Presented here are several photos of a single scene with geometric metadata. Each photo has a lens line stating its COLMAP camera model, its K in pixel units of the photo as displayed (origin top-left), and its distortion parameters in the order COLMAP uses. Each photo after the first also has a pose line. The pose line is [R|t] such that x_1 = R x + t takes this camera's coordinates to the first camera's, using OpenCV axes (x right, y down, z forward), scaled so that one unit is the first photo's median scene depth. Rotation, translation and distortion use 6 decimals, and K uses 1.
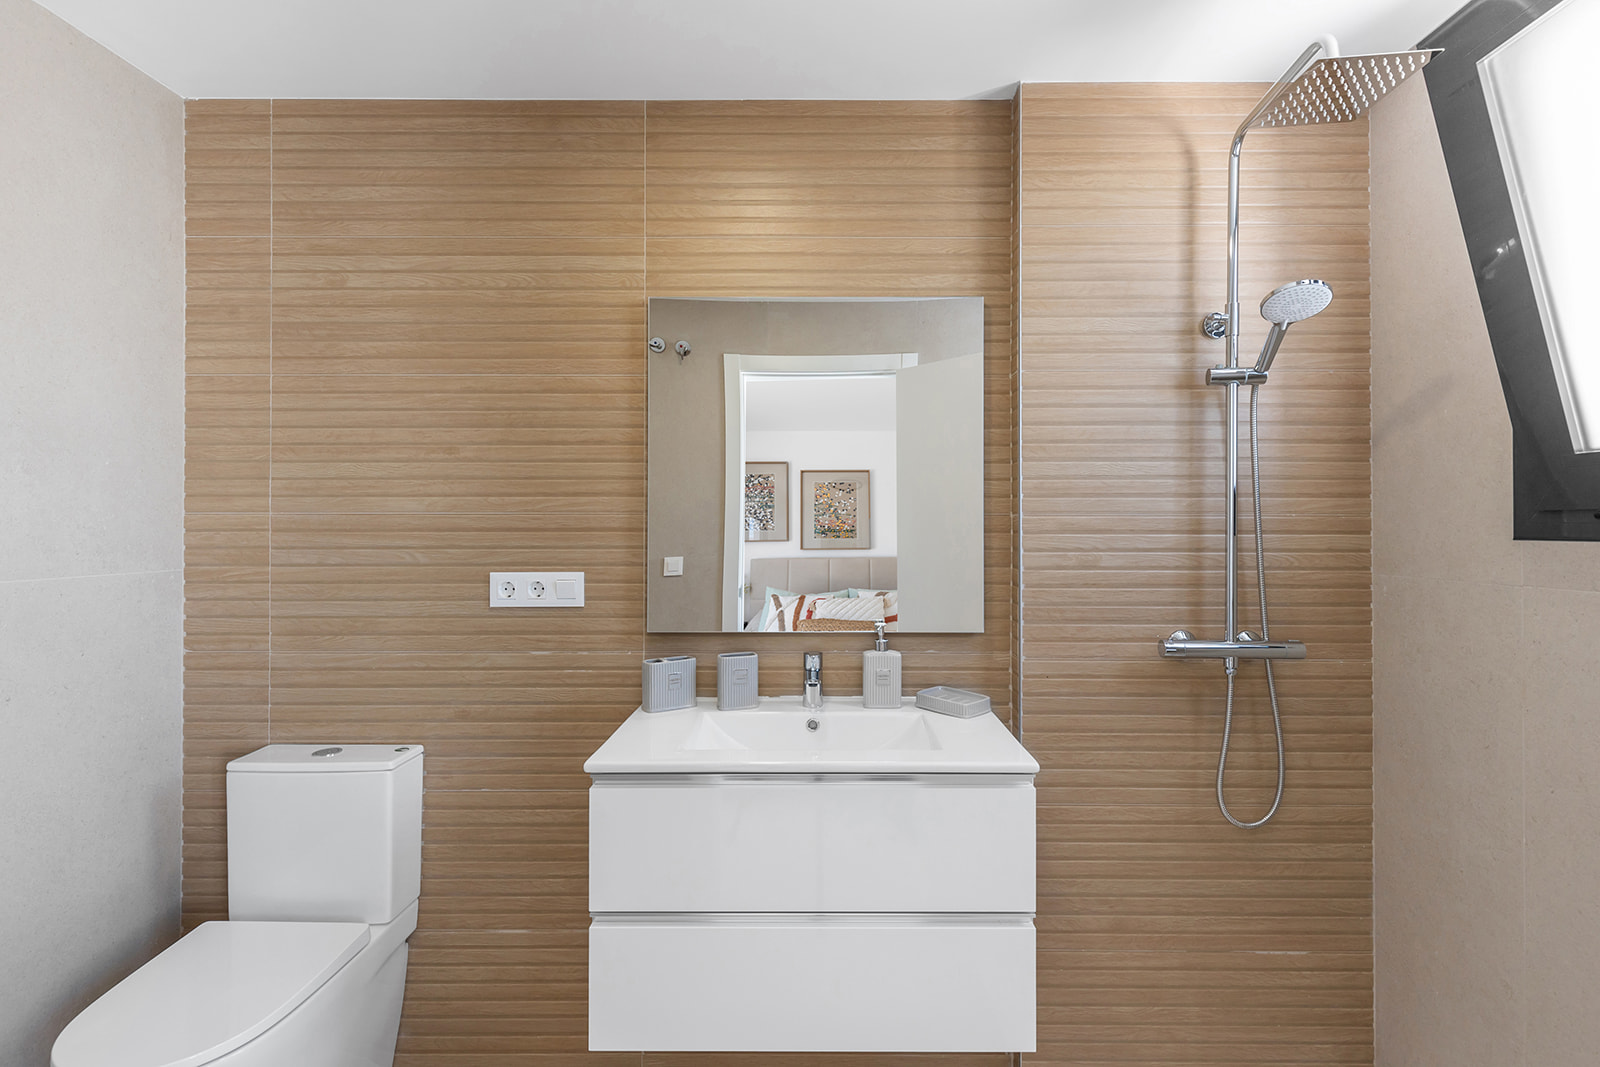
lens RADIAL K [[710.8, 0, 796.4], [0, 710.8, 531.0], [0, 0, 1]] dist [0.005077, 0.000148]
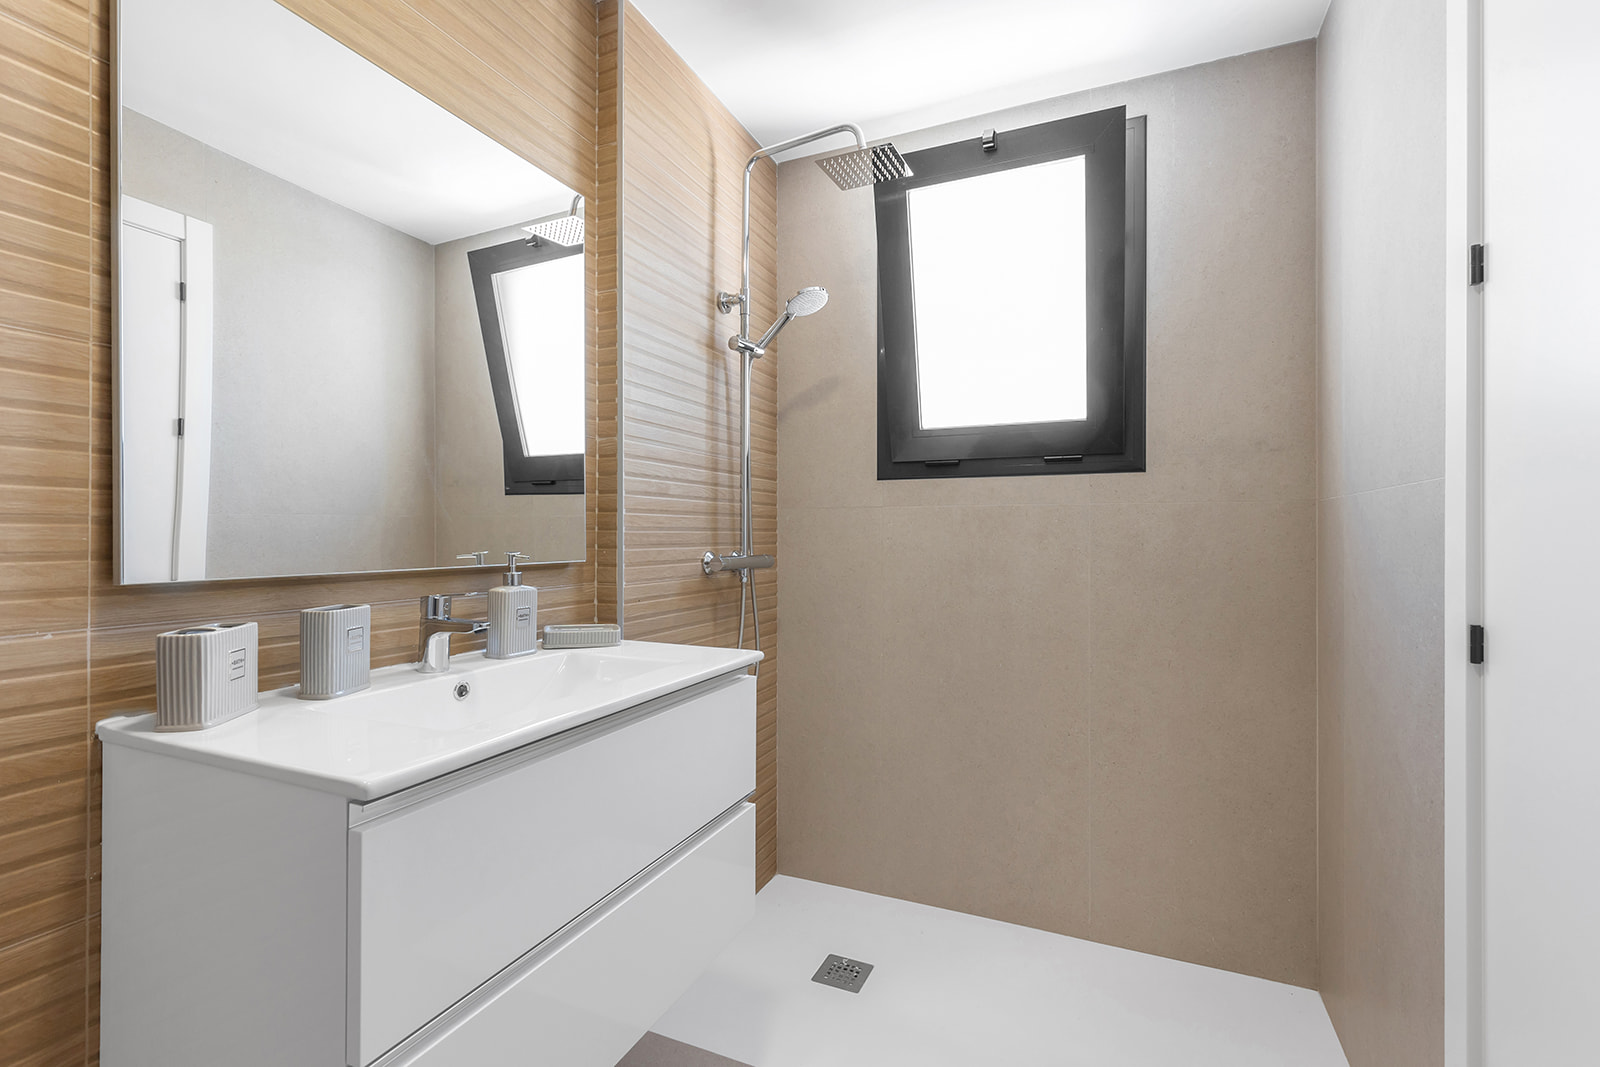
lens RADIAL K [[710.8, 0, 803.2], [0, 710.8, 533.6], [0, 0, 1]] dist [0.005077, 0.000148]
pose [[0.401230, -0.001000, 0.915977, -0.481991], [-0.002231, 0.999995, 0.002069, 0.106957], [-0.915975, -0.002874, 0.401226, 0.379002]]
